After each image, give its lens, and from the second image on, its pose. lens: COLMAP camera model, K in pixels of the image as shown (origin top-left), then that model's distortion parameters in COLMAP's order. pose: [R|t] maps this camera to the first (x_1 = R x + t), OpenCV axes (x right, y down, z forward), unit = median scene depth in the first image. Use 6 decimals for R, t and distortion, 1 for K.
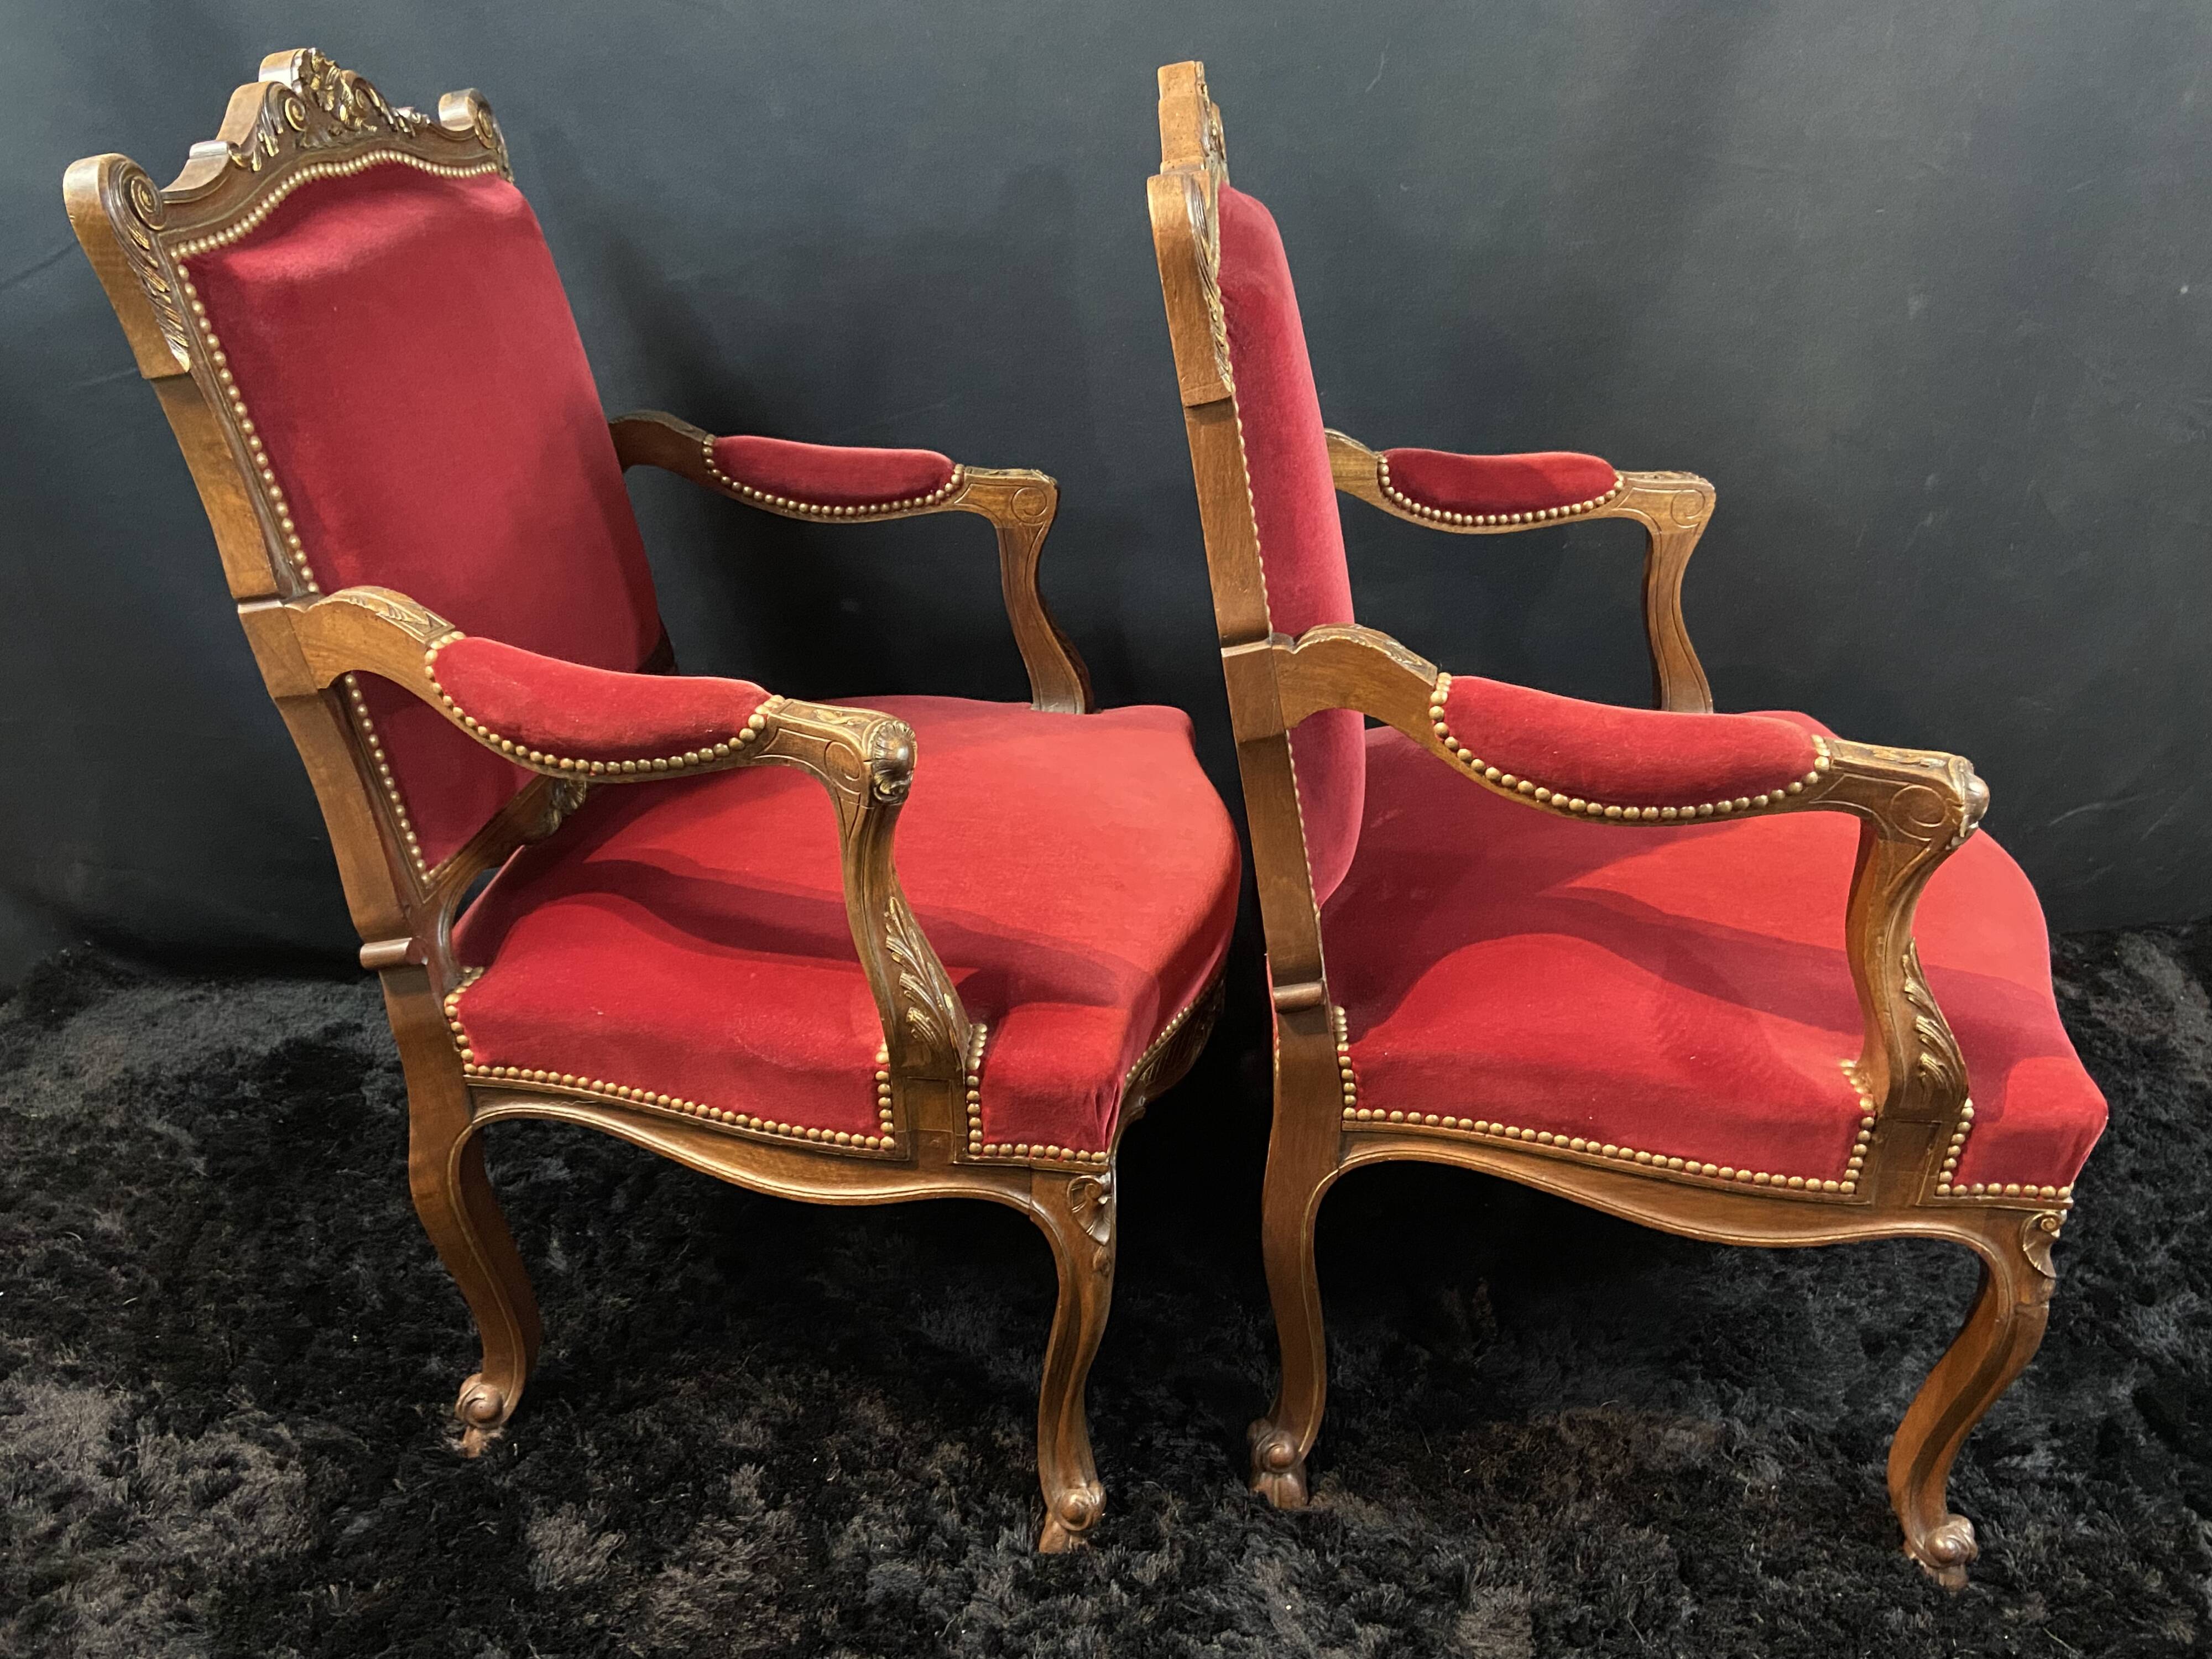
lens RADIAL K [[1812.0, 0, 1106.0], [0, 1812.0, 829.5], [0, 0, 1]] dist [0.124506, -0.162841]
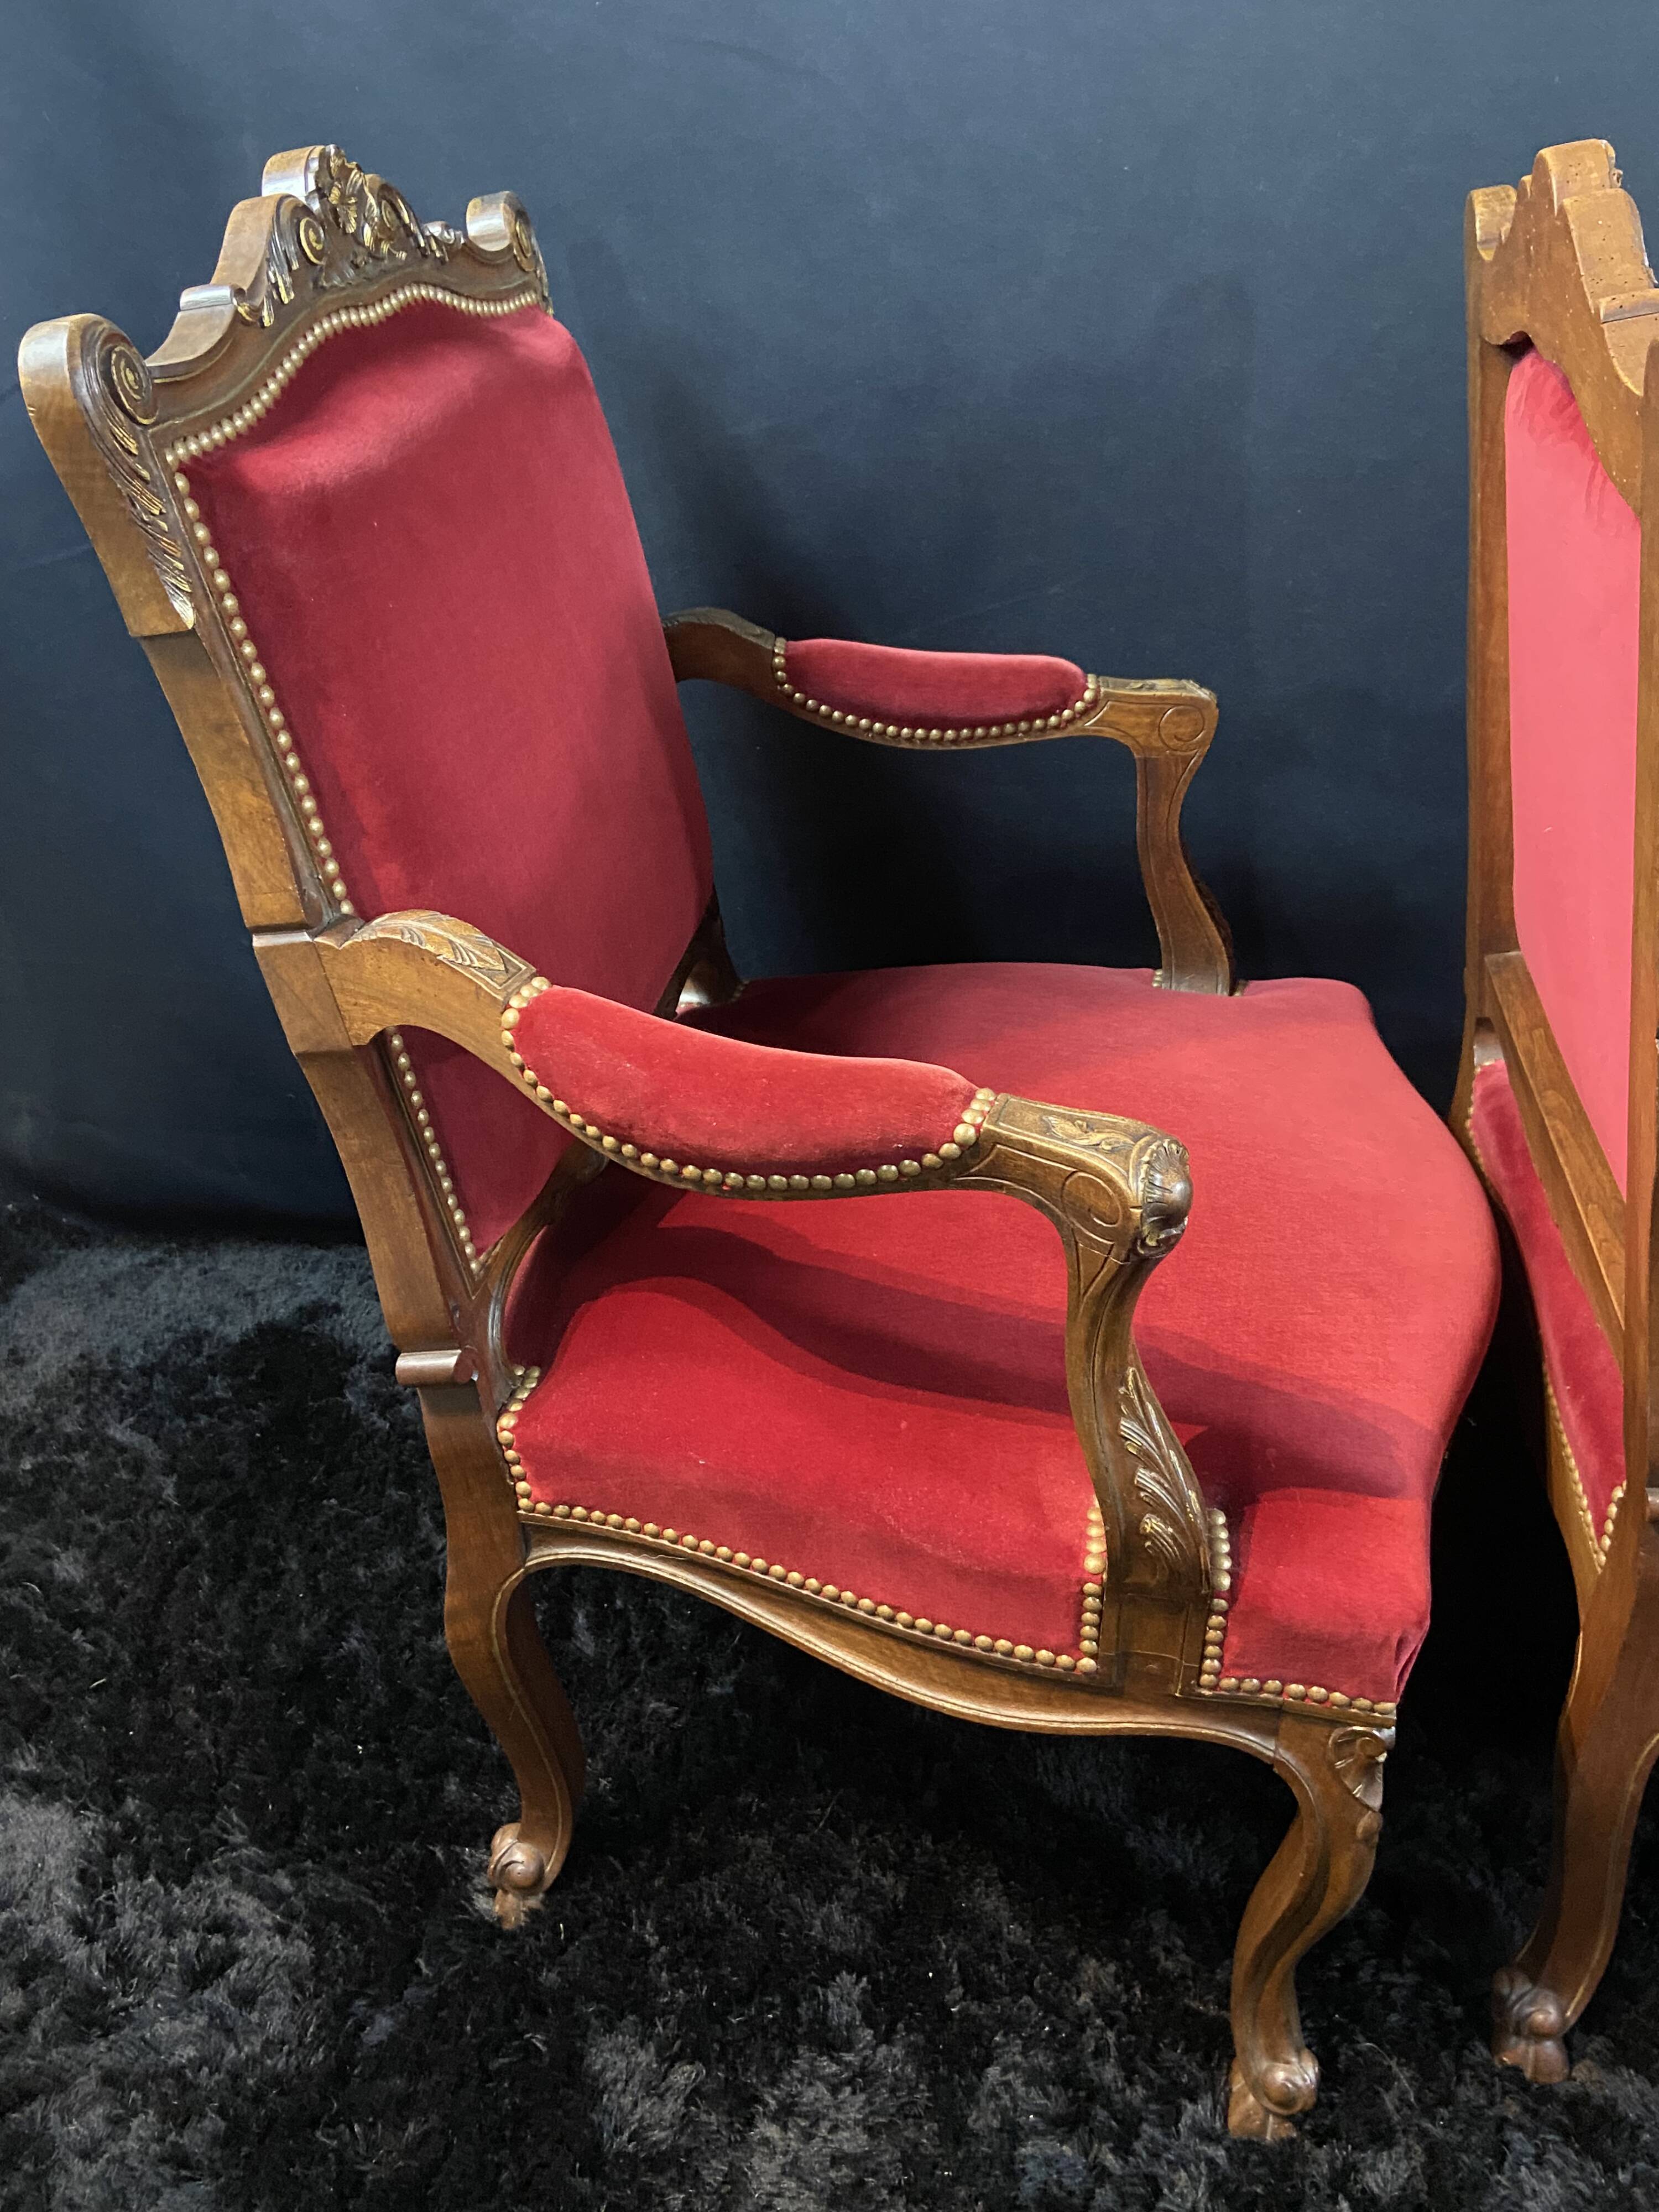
lens RADIAL K [[1818.5, 0, 830.6], [0, 1818.5, 1084.8], [0, 0, 1]] dist [0.128164, -0.166849]
pose [[0.996175, 0.027191, -0.083046, -0.144963], [-0.020075, 0.996148, 0.085356, -0.107286], [0.085047, -0.083362, 0.992884, 0.232328]]
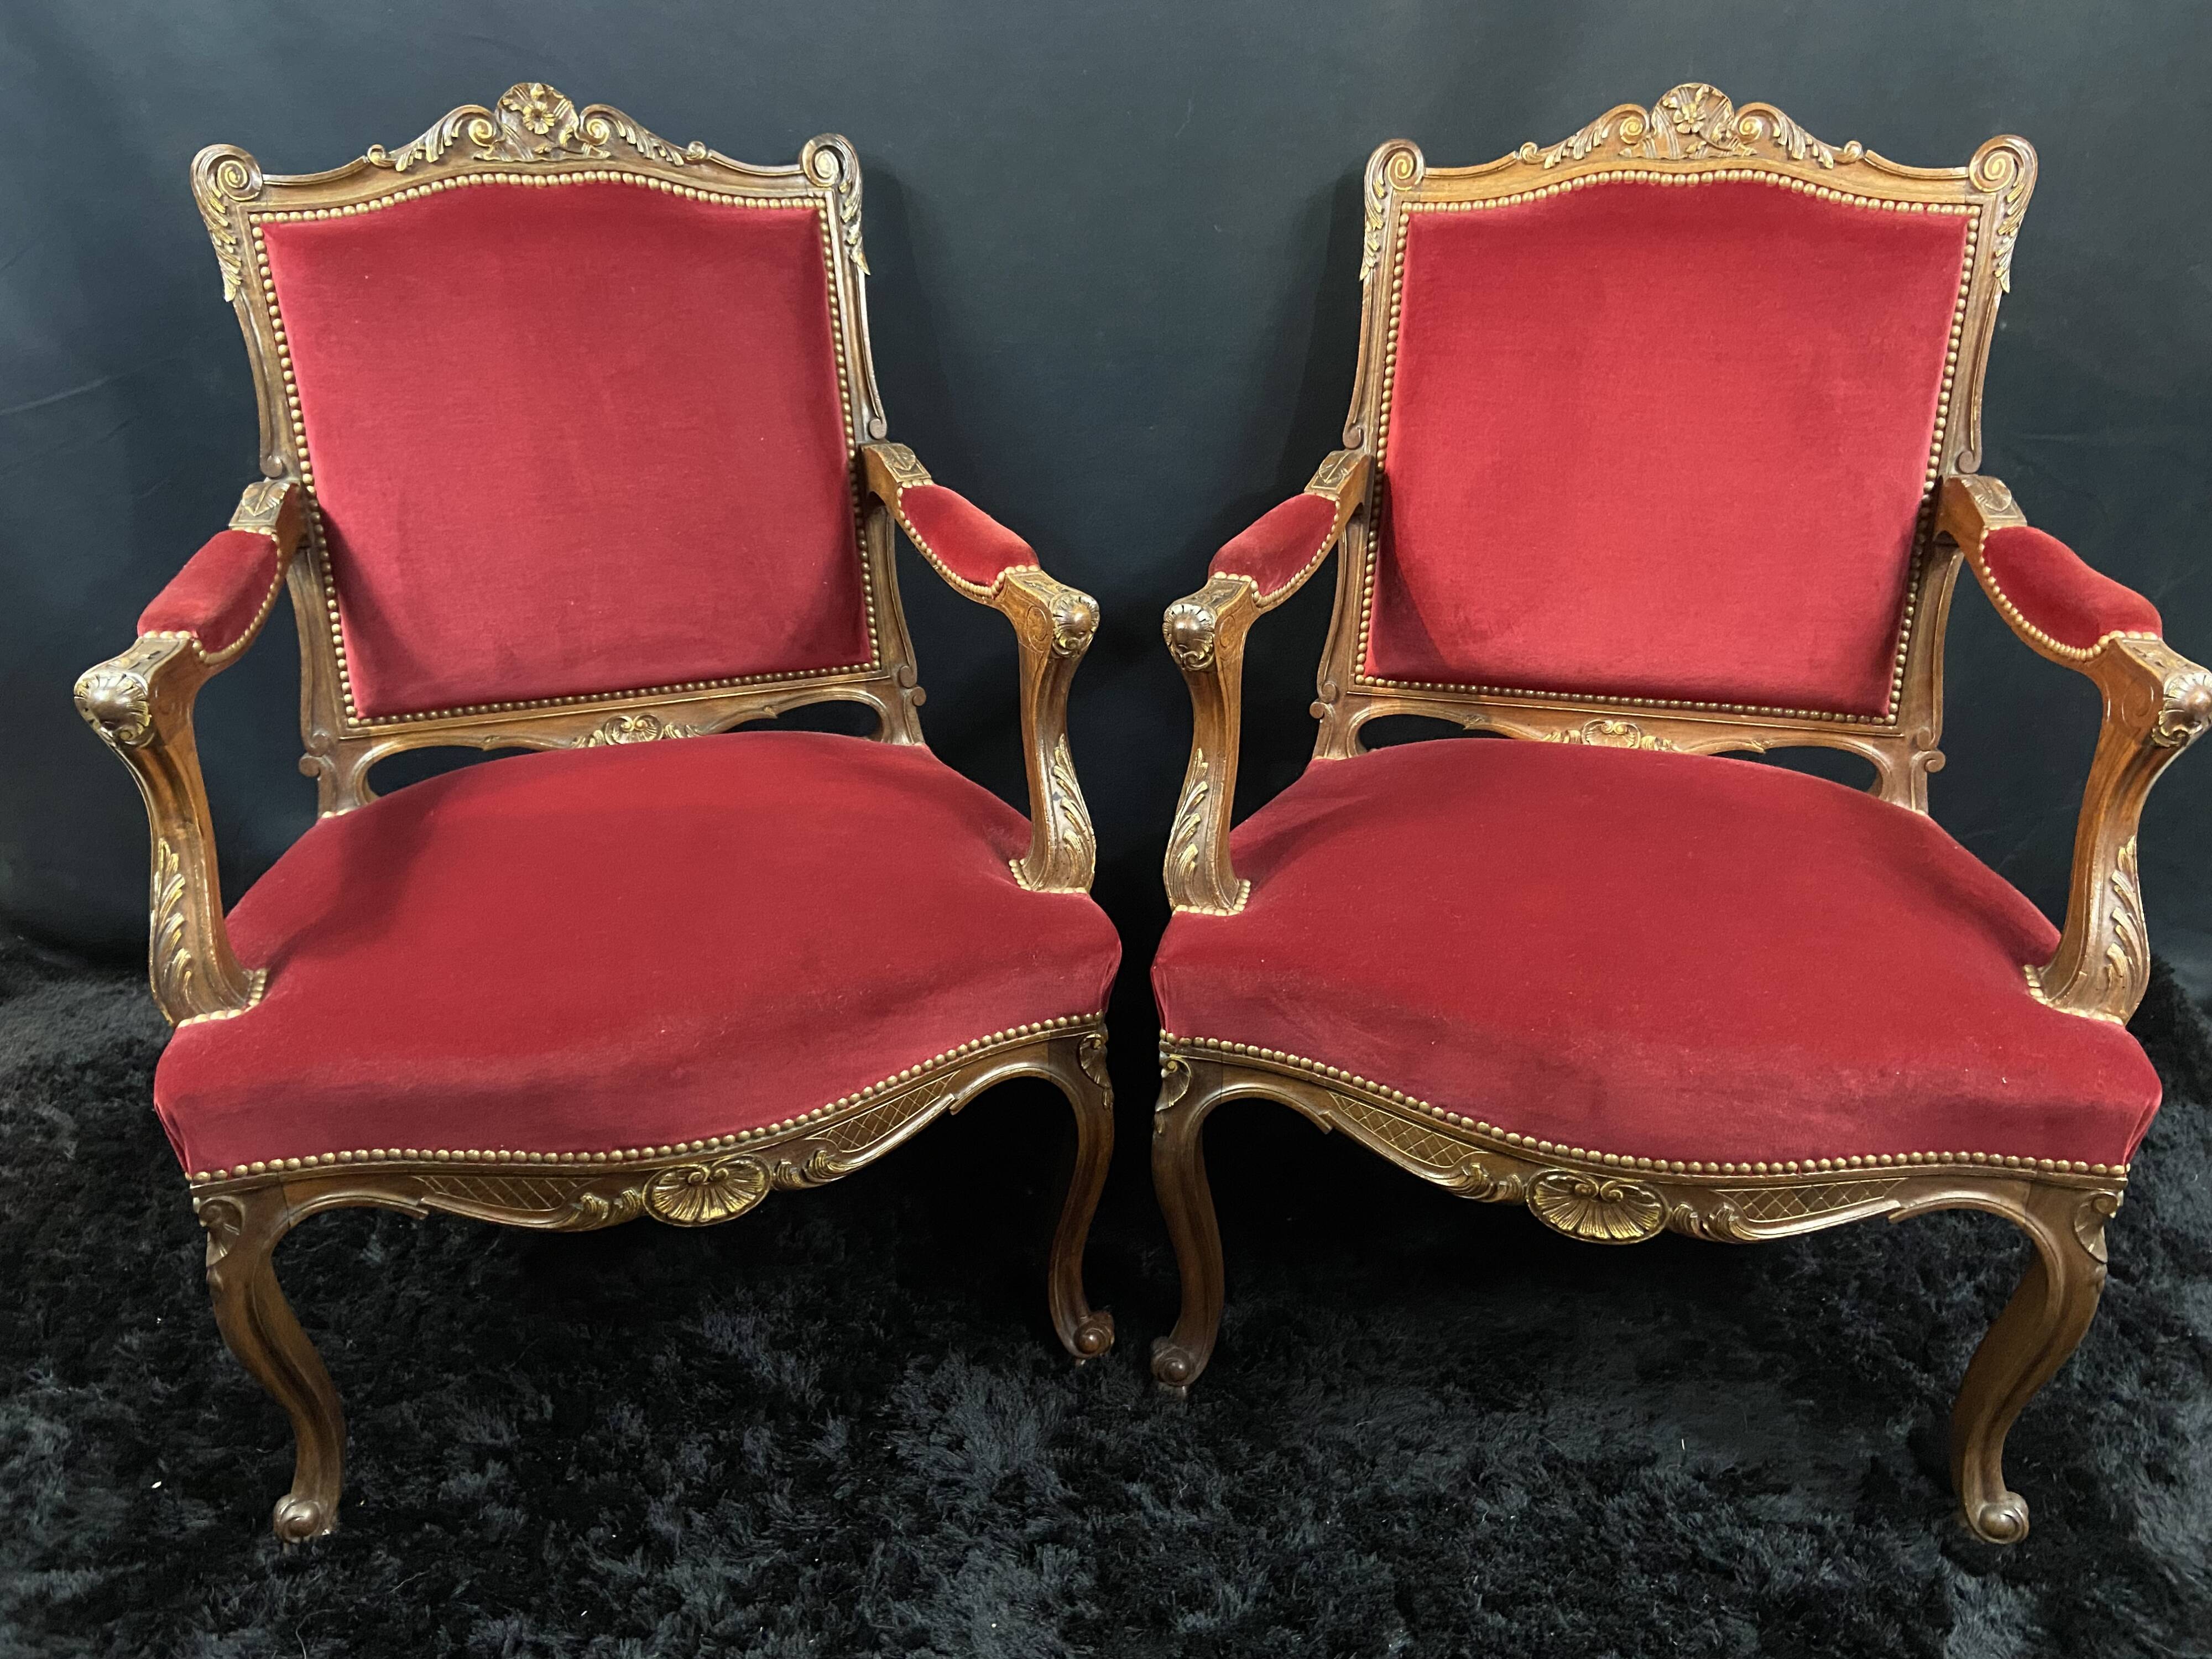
lens RADIAL K [[1654.1, 0, 1106.0], [0, 1654.1, 816.6], [0, 0, 1]] dist [0.129790, -0.172171]
pose [[0.998203, 0.014562, -0.058126, 0.190902], [-0.016180, 0.999492, -0.027473, 0.010858], [0.057696, 0.028364, 0.997931, 0.080006]]
